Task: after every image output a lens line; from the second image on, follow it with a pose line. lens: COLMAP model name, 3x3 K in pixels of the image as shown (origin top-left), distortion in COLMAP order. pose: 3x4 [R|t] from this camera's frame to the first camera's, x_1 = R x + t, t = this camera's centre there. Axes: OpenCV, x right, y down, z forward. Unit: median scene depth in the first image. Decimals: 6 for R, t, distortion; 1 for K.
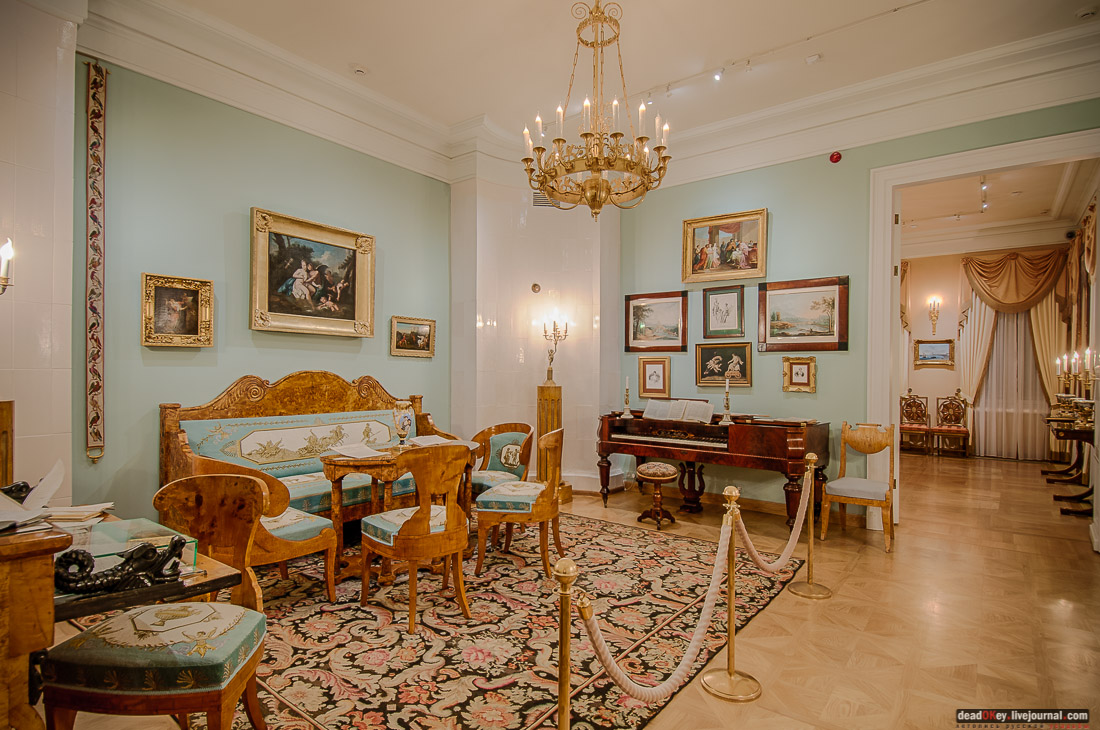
lens RADIAL K [[576.5, 0, 570.0], [0, 576.5, 374.2], [0, 0, 1]] dist [0.081882, -0.054161]
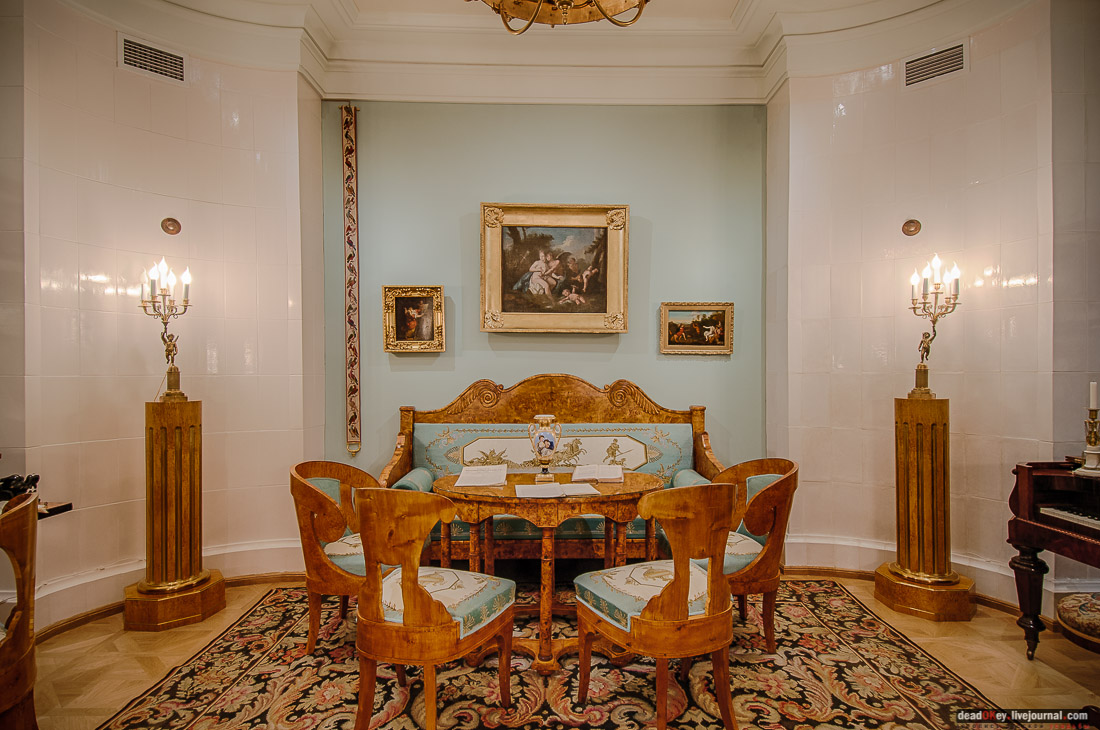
lens RADIAL K [[576.5, 0, 570.0], [0, 576.5, 374.2], [0, 0, 1]] dist [0.081882, -0.054161]
pose [[0.607657, -0.006784, -0.794171, 0.267394], [0.002830, 0.999976, -0.006377, -0.000420], [0.794195, 0.001628, 0.607661, 0.493329]]
